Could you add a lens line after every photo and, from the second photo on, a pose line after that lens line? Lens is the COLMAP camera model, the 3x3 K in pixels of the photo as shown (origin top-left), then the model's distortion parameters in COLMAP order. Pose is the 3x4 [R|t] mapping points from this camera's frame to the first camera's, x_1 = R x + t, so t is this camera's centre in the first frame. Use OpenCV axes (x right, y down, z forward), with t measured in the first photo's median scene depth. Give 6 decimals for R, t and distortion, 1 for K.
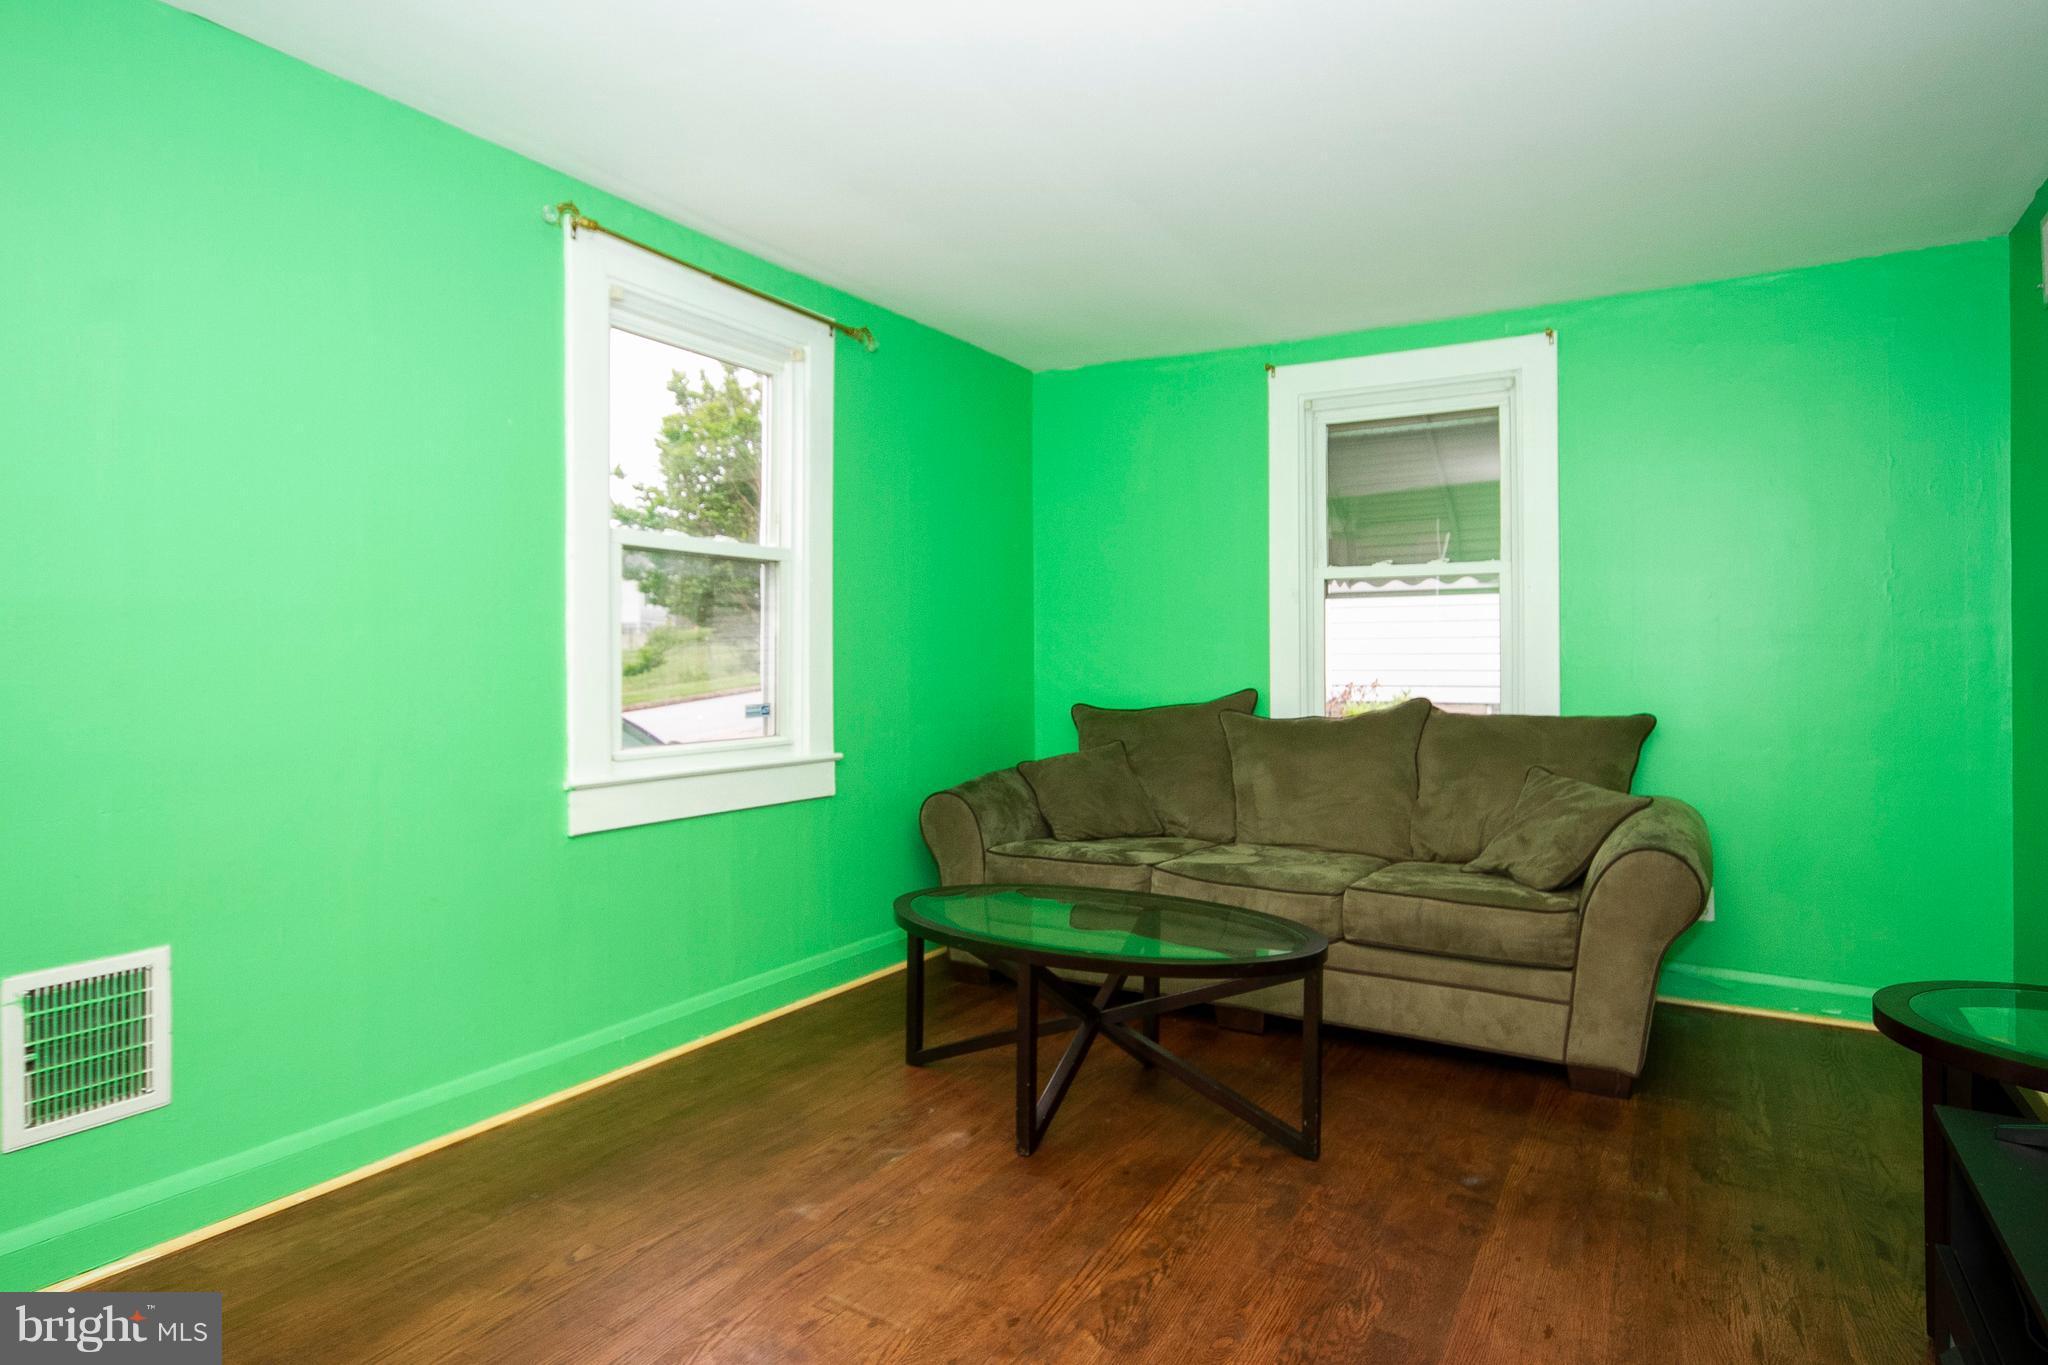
lens RADIAL K [[1119.5, 0, 977.6], [0, 1119.5, 622.9], [0, 0, 1]] dist [-0.023016, -0.000334]
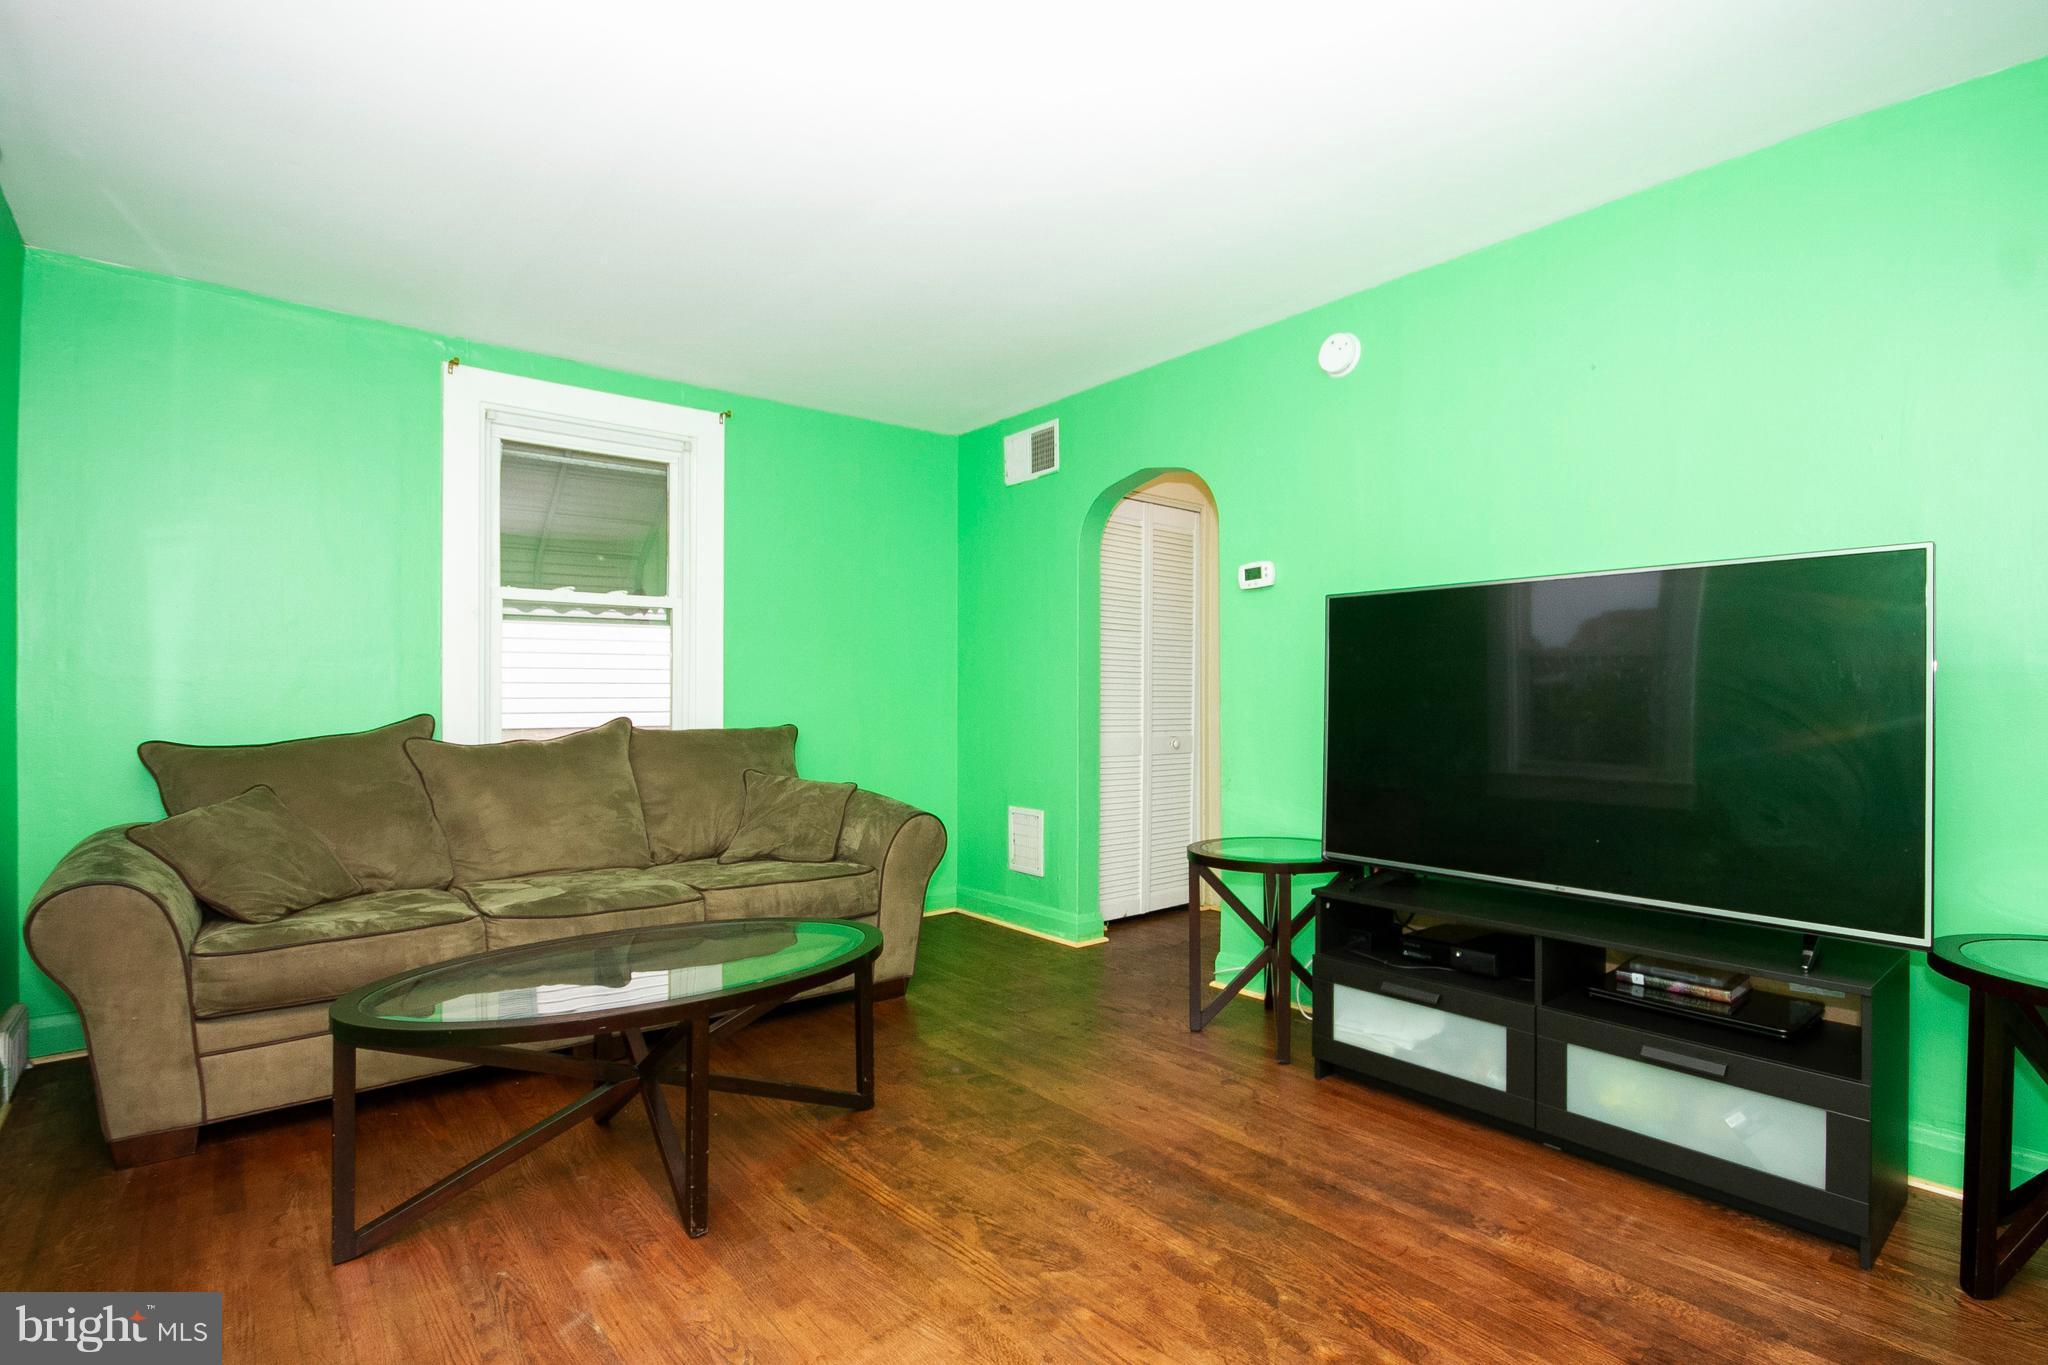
lens RADIAL K [[990.4, 0, 1024.0], [0, 990.4, 682.5], [0, 0, 1]] dist [-0.024464, -0.000066]
pose [[0.315986, 0.006463, 0.948742, -0.419290], [-0.032534, 0.999463, 0.004027, 0.017475], [-0.948206, -0.032139, 0.316026, 0.353120]]
